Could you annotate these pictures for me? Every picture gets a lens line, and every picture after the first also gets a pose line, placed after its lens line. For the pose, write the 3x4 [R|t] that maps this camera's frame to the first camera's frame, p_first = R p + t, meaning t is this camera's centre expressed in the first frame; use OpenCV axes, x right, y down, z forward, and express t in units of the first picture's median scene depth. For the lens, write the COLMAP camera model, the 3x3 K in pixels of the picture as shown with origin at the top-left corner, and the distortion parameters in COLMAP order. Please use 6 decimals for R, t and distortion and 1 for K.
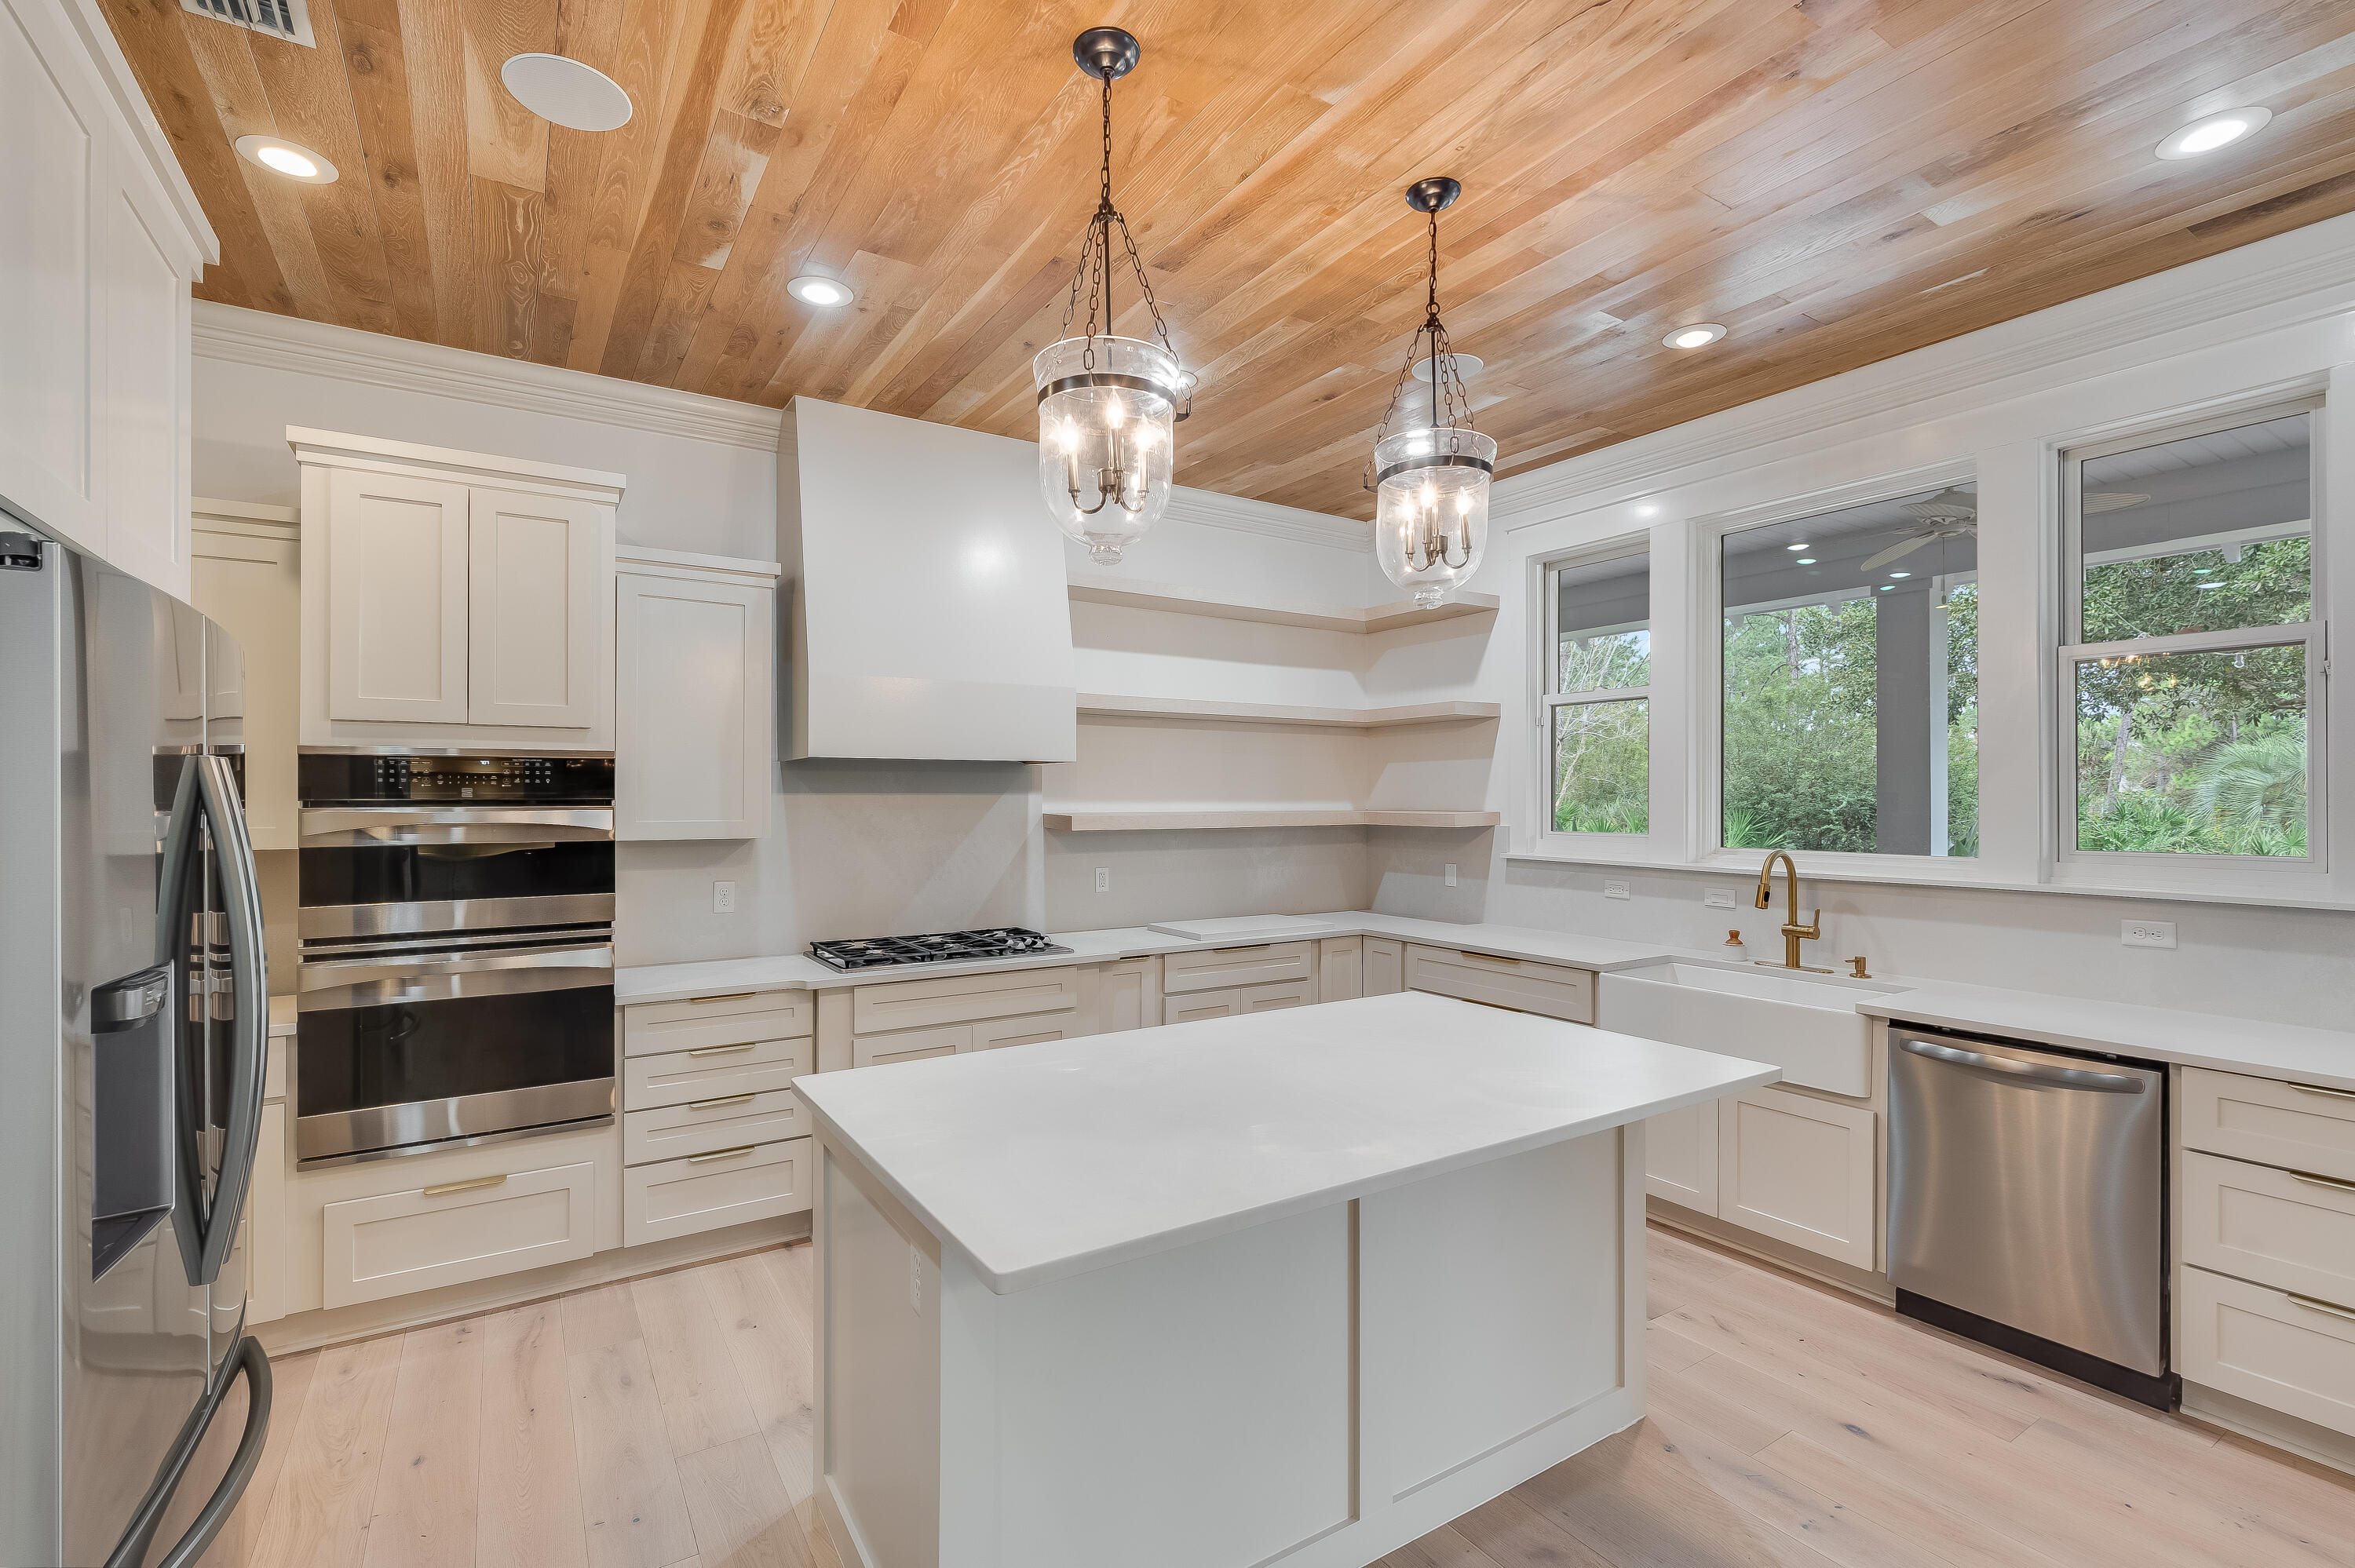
lens RADIAL K [[1044.4, 0, 1170.2], [0, 1044.4, 796.3], [0, 0, 1]] dist [-0.001491, 0.000345]
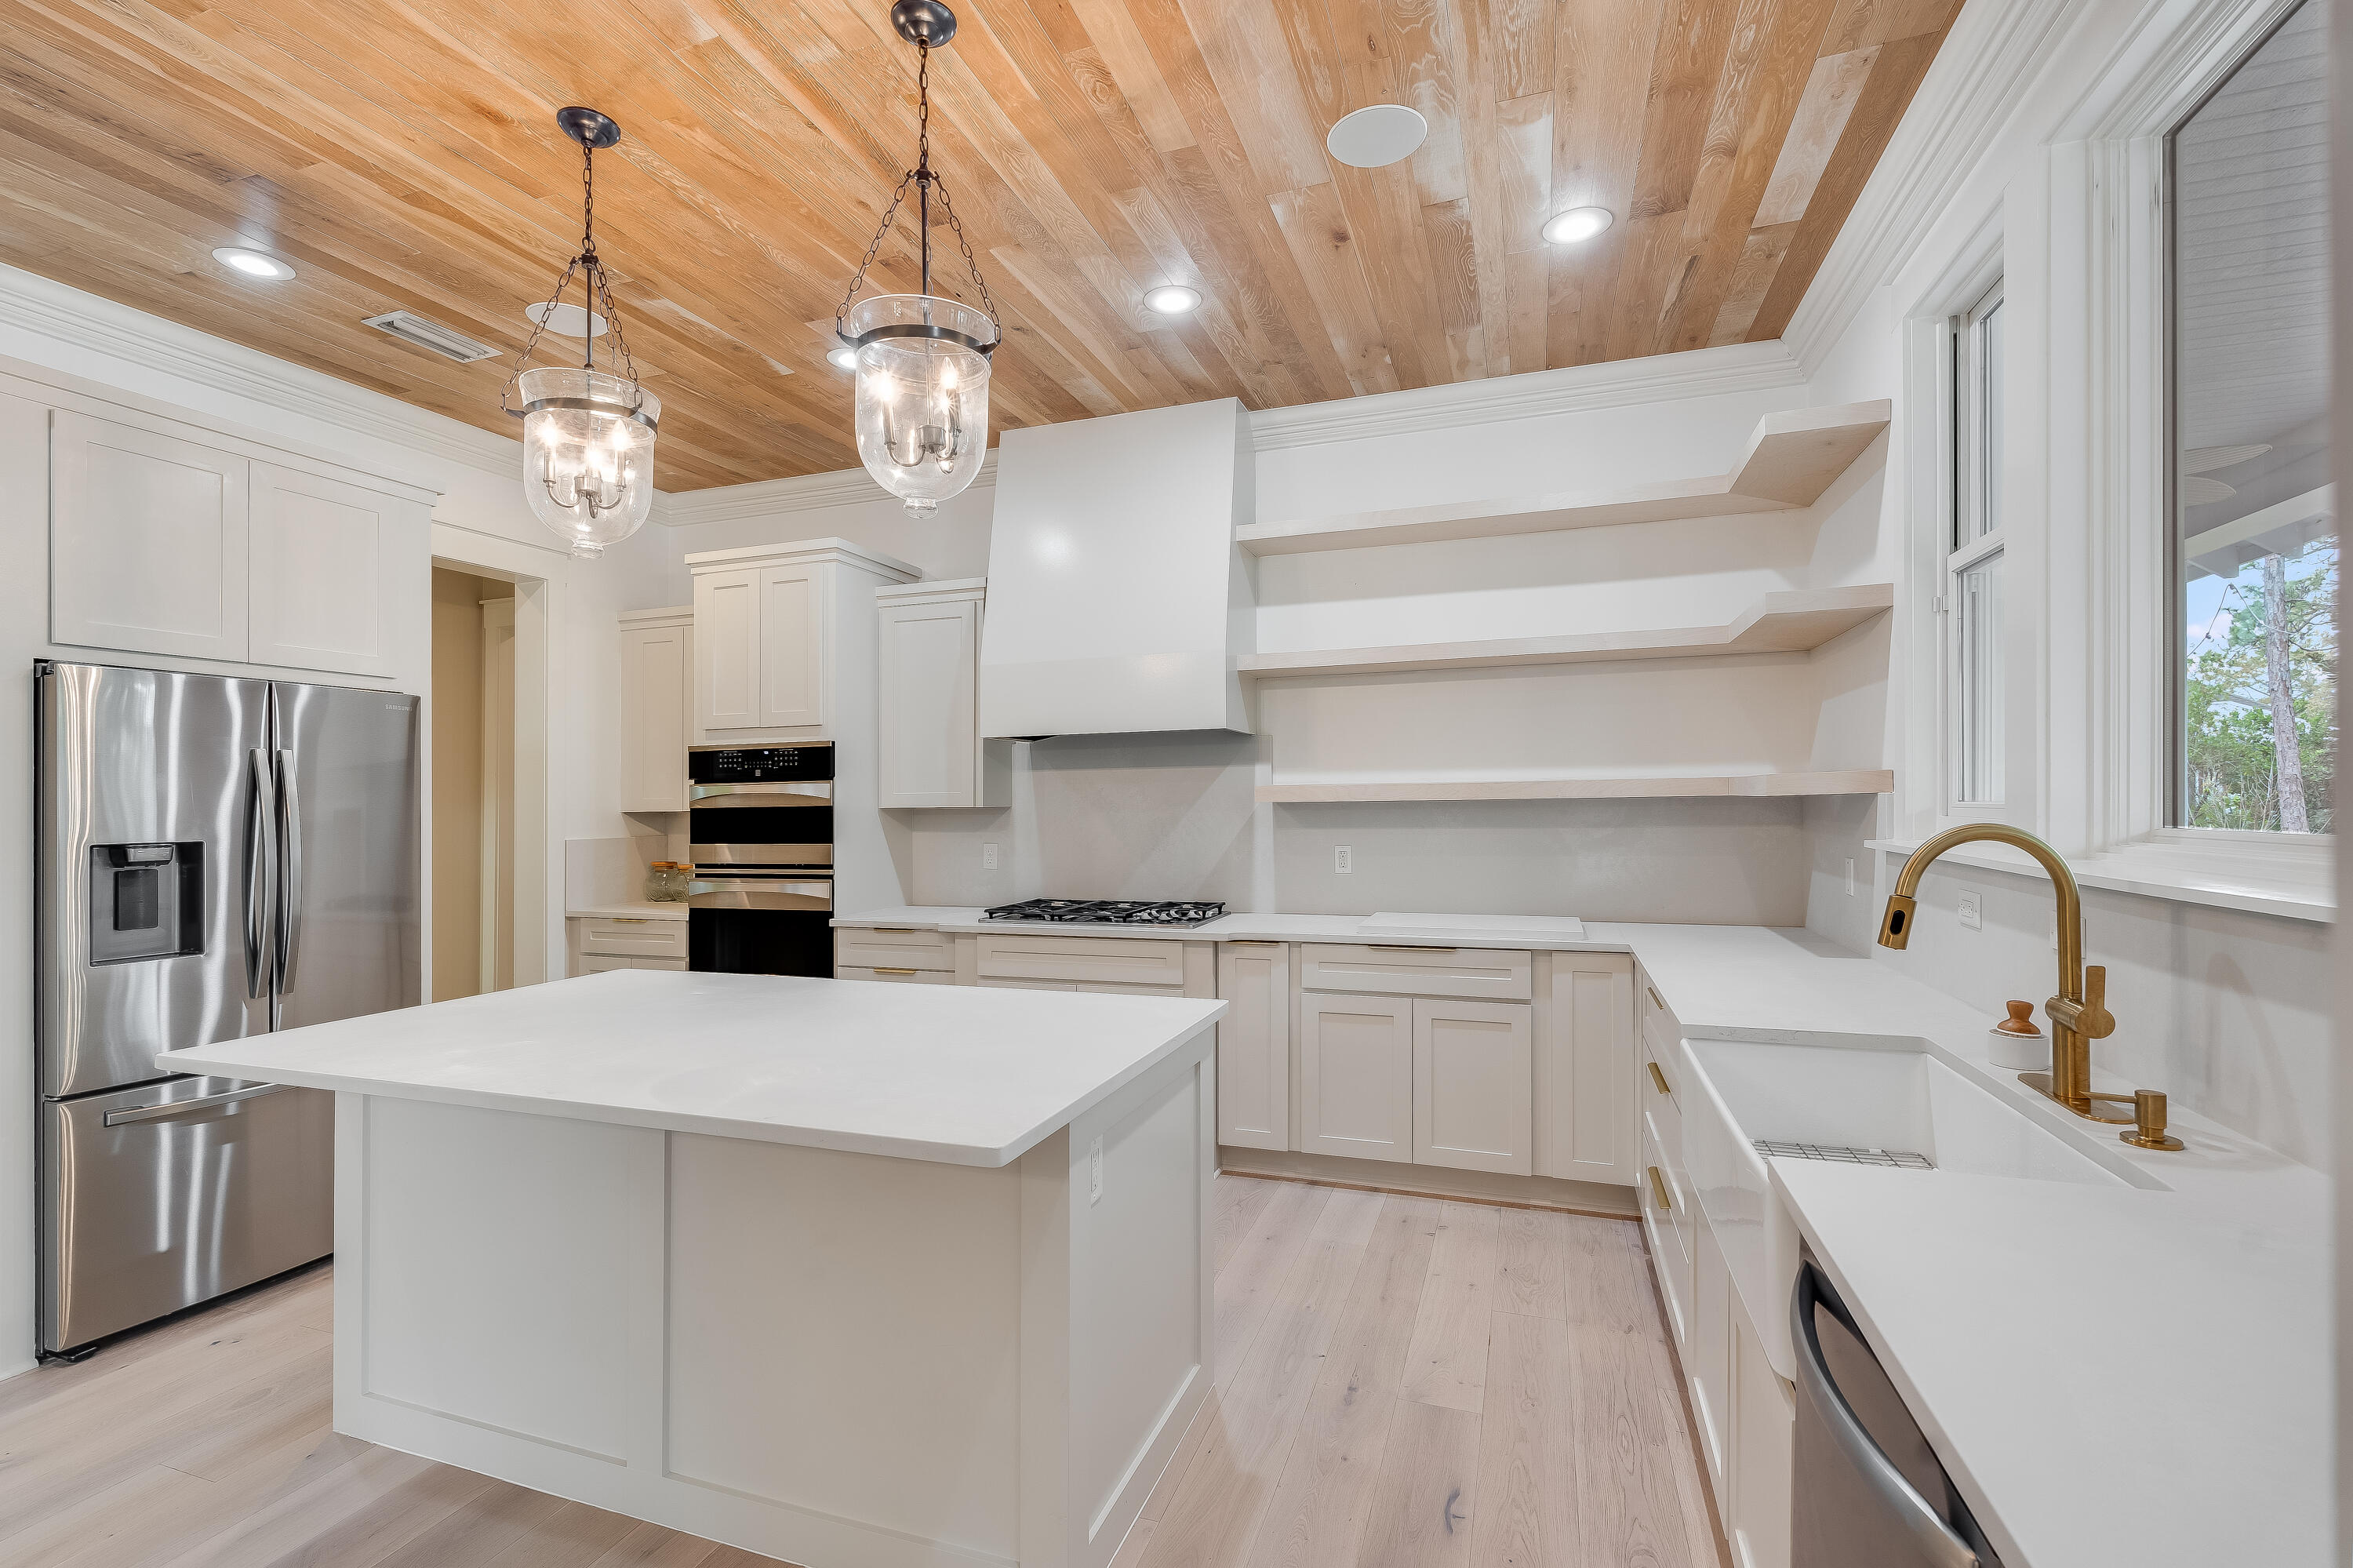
lens RADIAL K [[1043.7, 0, 1169.2], [0, 1043.7, 796.3], [0, 0, 1]] dist [-0.001491, 0.000345]
pose [[0.614731, -0.011747, -0.788650, 0.782860], [0.014010, 0.999894, -0.003973, 0.039383], [0.788613, -0.008607, 0.614830, 0.483586]]
